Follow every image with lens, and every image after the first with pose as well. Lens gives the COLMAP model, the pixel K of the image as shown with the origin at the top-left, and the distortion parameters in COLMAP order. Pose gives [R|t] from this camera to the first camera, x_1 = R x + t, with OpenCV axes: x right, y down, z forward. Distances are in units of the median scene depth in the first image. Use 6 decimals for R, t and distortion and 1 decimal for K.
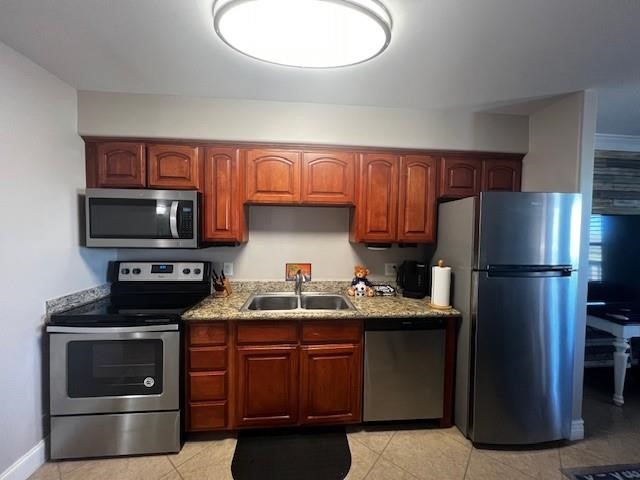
lens RADIAL K [[256.2, 0, 320.0], [0, 256.2, 240.0], [0, 0, 1]] dist [0.001022, 0.000222]
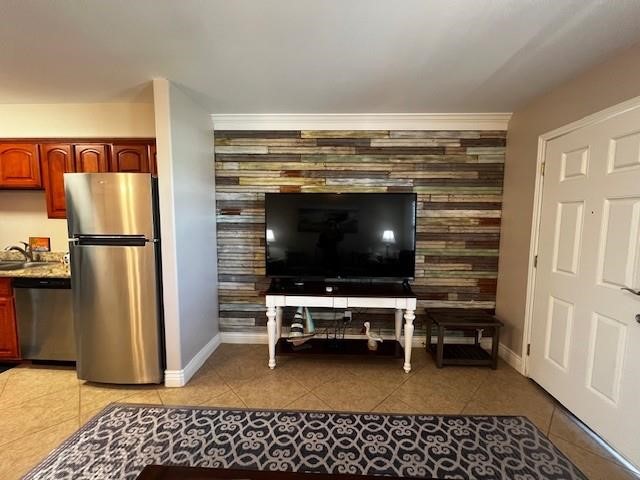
lens RADIAL K [[256.2, 0, 320.0], [0, 256.2, 240.0], [0, 0, 1]] dist [0.001022, 0.000222]
pose [[0.990617, 0.007609, -0.136457, 1.265181], [-0.002643, 0.999329, 0.036533, 0.049869], [0.136644, -0.035830, 0.989972, -0.021758]]
